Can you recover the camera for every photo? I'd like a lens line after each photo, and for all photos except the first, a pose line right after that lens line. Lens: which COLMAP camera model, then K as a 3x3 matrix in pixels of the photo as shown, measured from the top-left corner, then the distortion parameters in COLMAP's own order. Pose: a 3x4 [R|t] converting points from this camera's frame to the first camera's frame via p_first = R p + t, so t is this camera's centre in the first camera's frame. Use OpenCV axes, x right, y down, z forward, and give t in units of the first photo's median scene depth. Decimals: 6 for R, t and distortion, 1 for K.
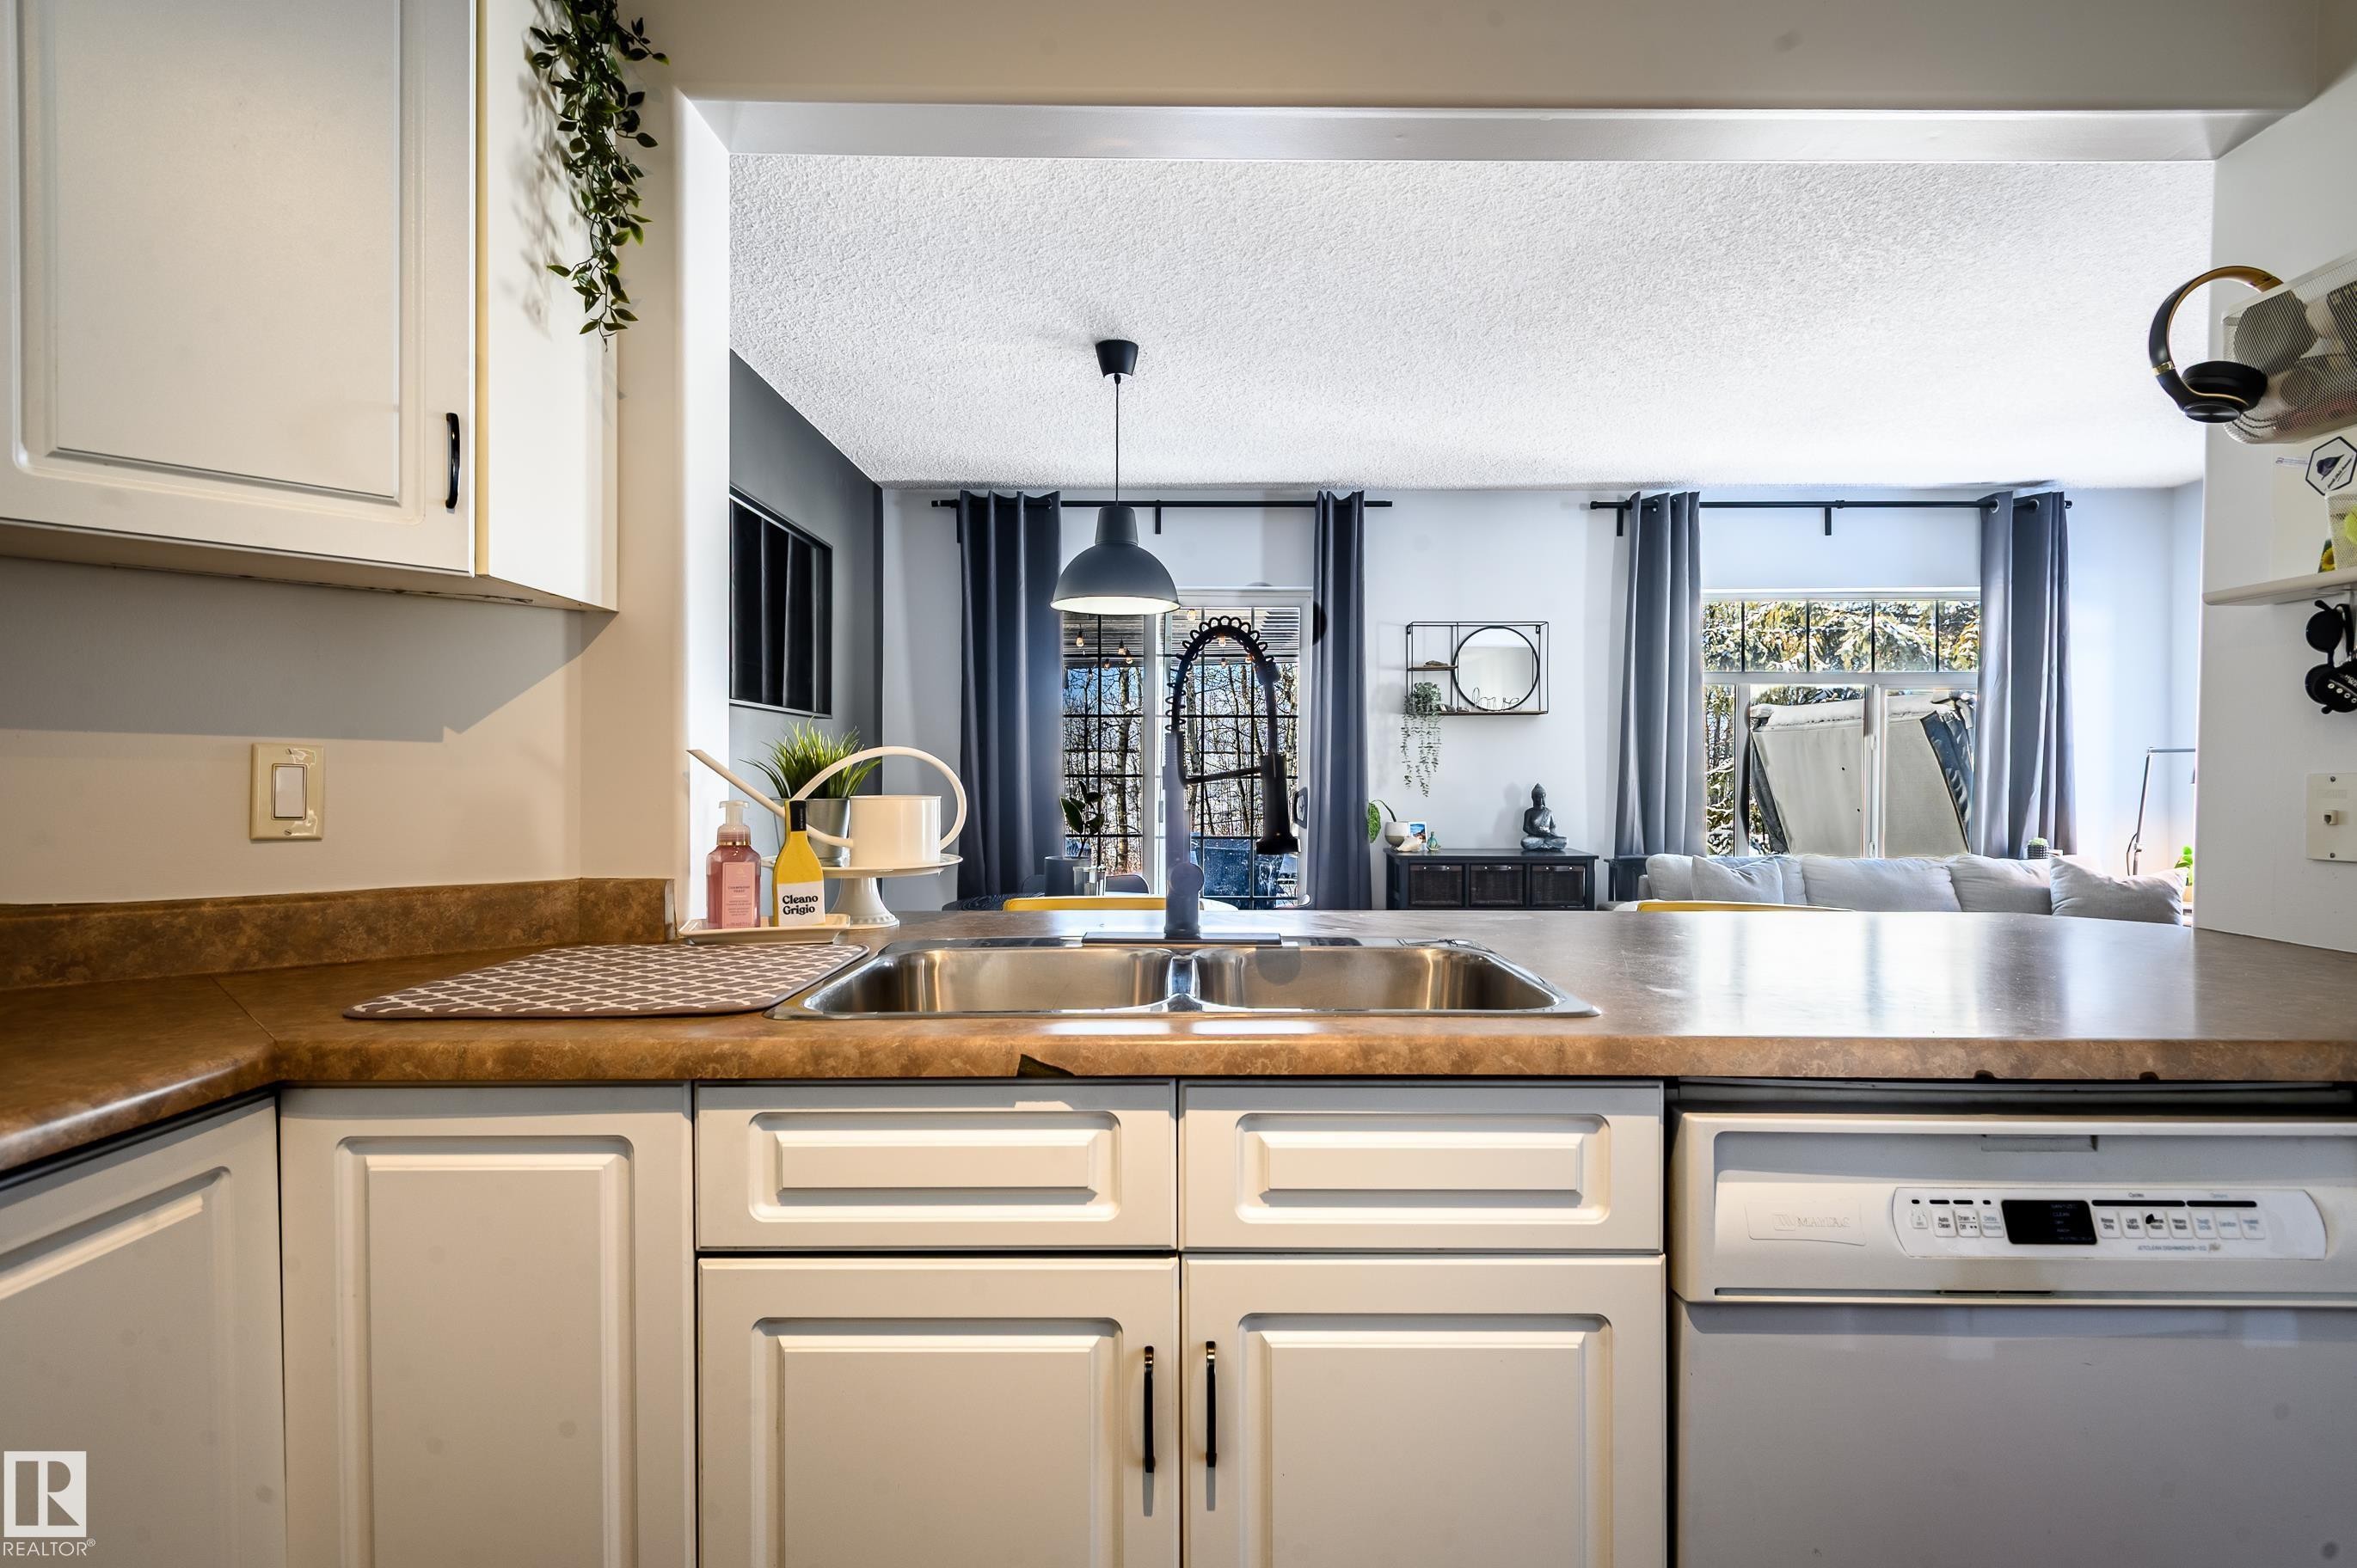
lens RADIAL K [[1185.9, 0, 1177.3], [0, 1185.9, 799.3], [0, 0, 1]] dist [0.004486, -0.000657]
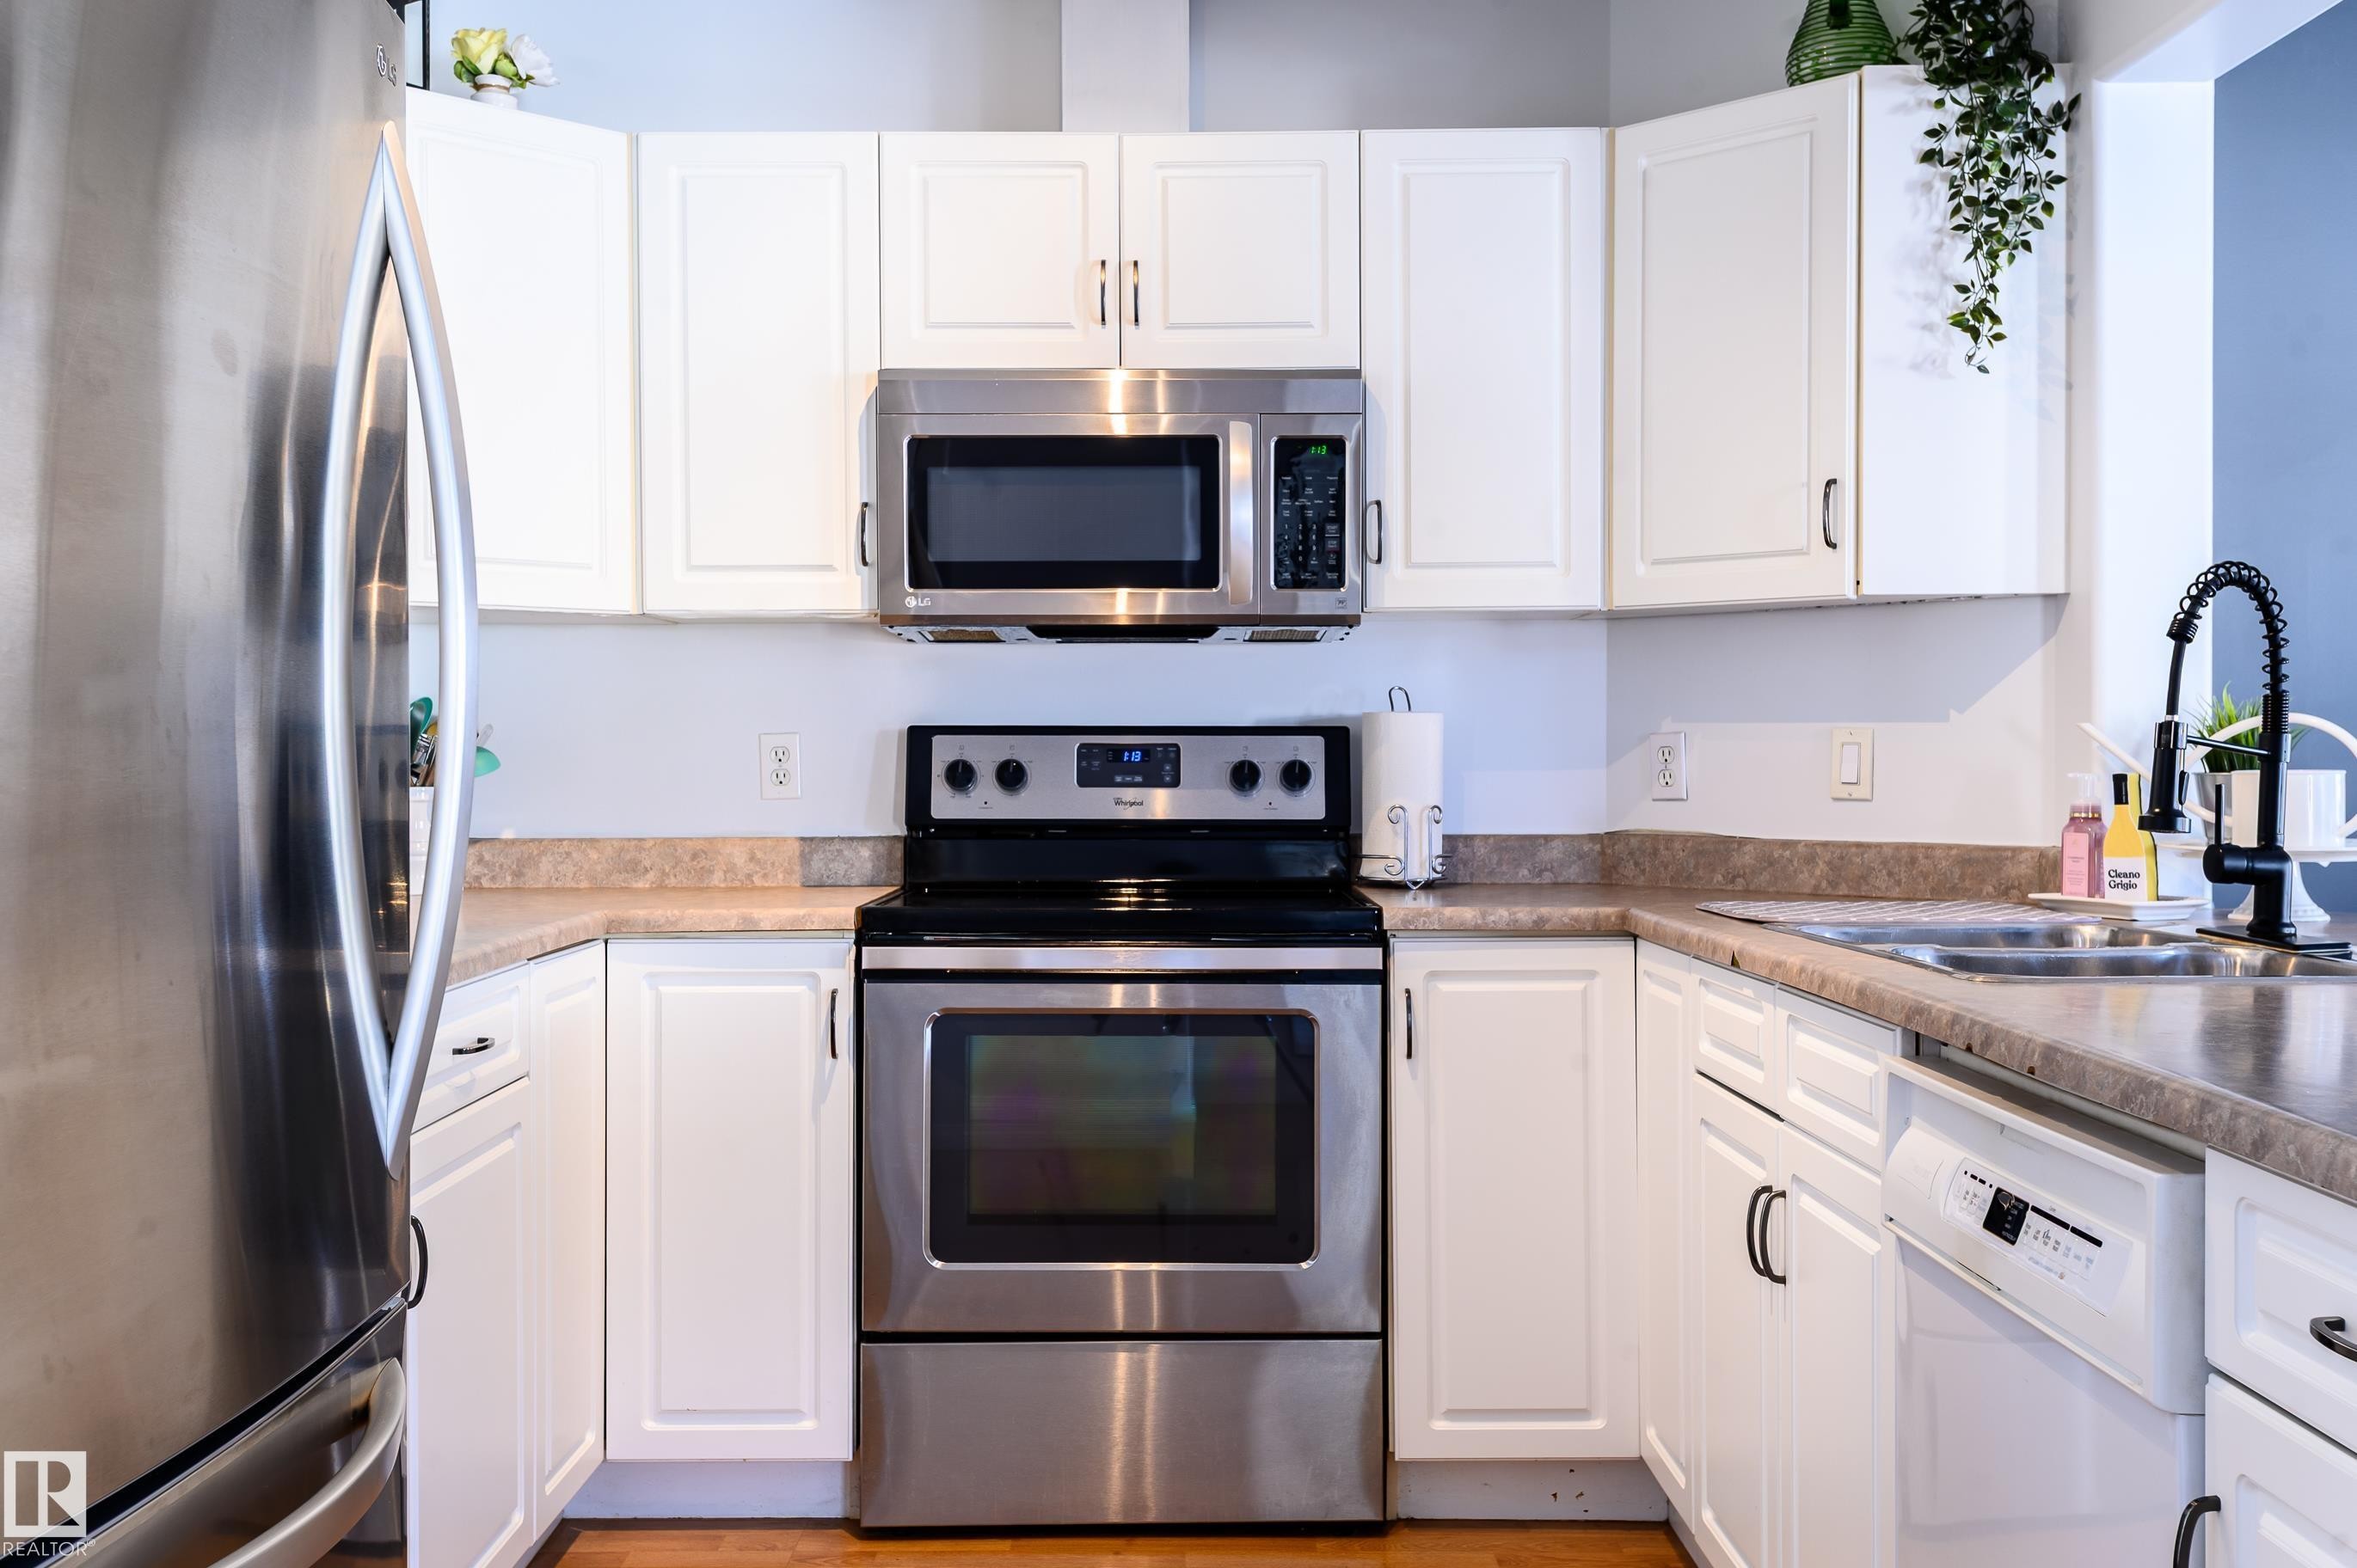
lens RADIAL K [[2284.8, 0, 1151.3], [0, 2284.8, 775.7], [0, 0, 1]] dist [0.032105, -0.001596]
pose [[-0.002716, 0.004860, -0.999985, 1.785348], [-0.013671, 0.999895, 0.004897, 0.005192], [0.999903, 0.013684, -0.002649, 0.226428]]
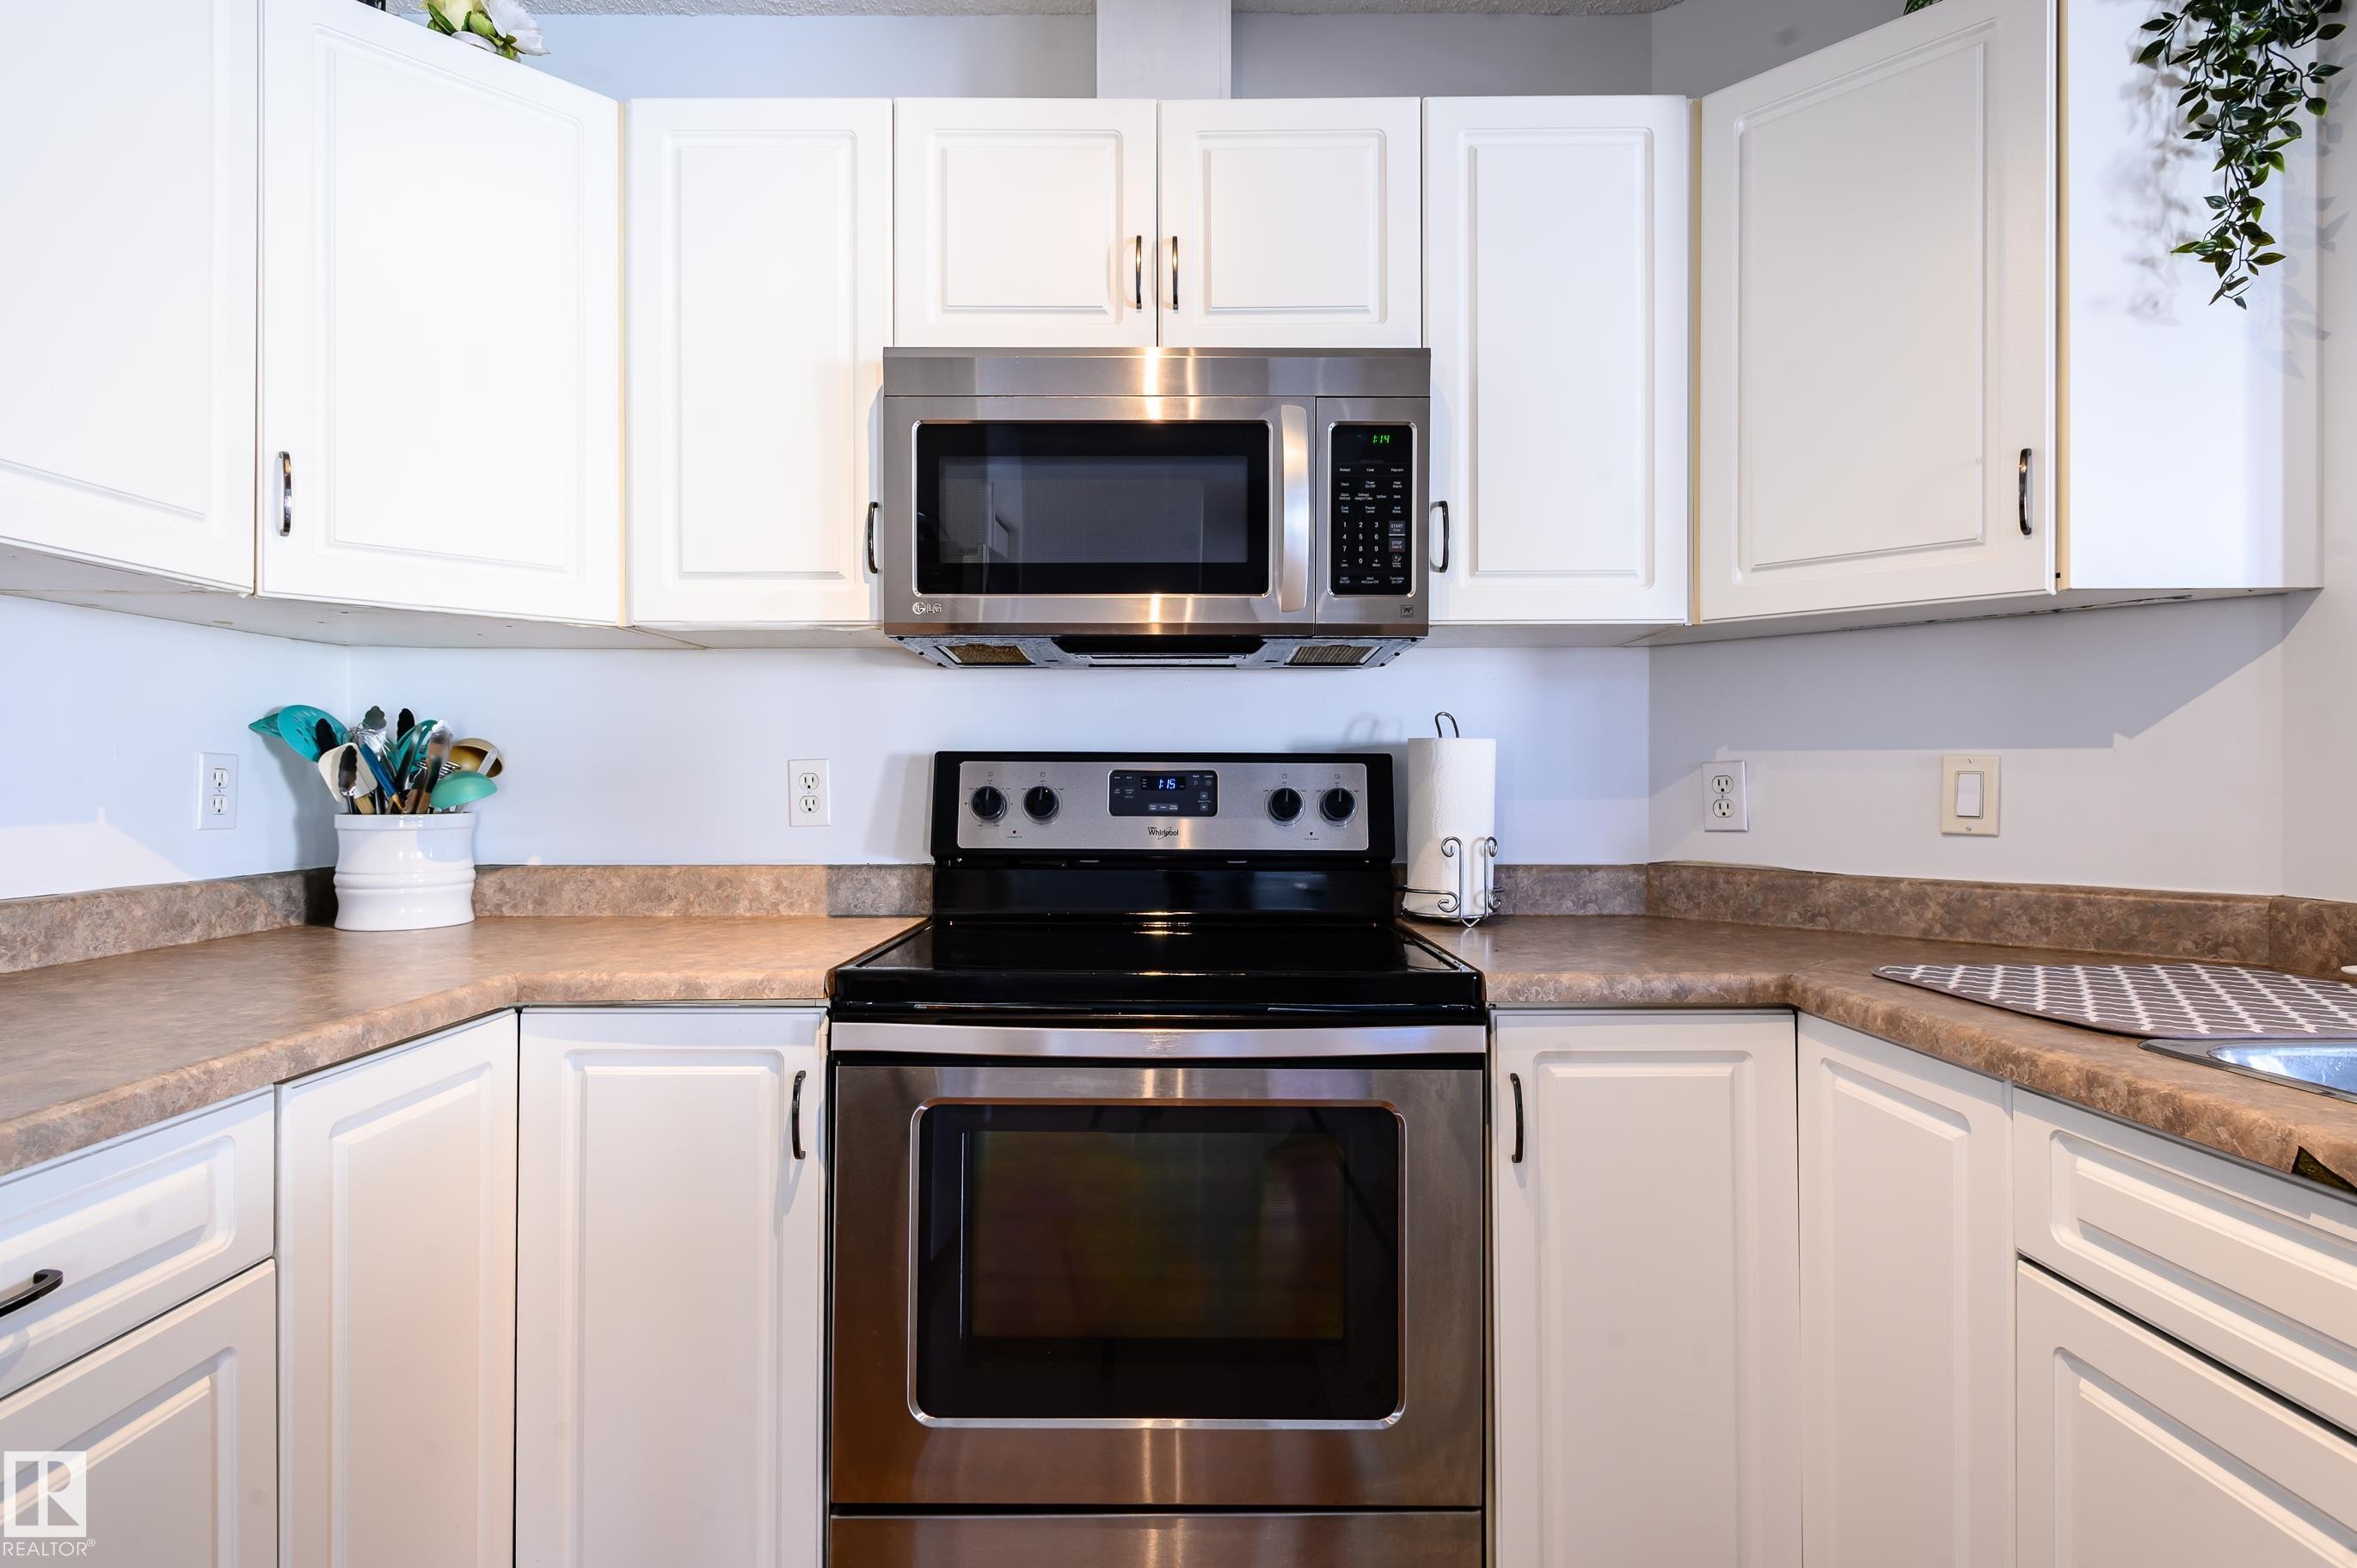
lens RADIAL K [[1190.4, 0, 1183.5], [0, 1190.4, 774.9], [0, 0, 1]] dist [0.011543, -0.007723]
pose [[0.013060, -0.011018, -0.999854, 0.431820], [-0.016720, 0.999797, -0.011235, 0.000401], [0.999775, 0.016864, 0.012874, 0.196967]]
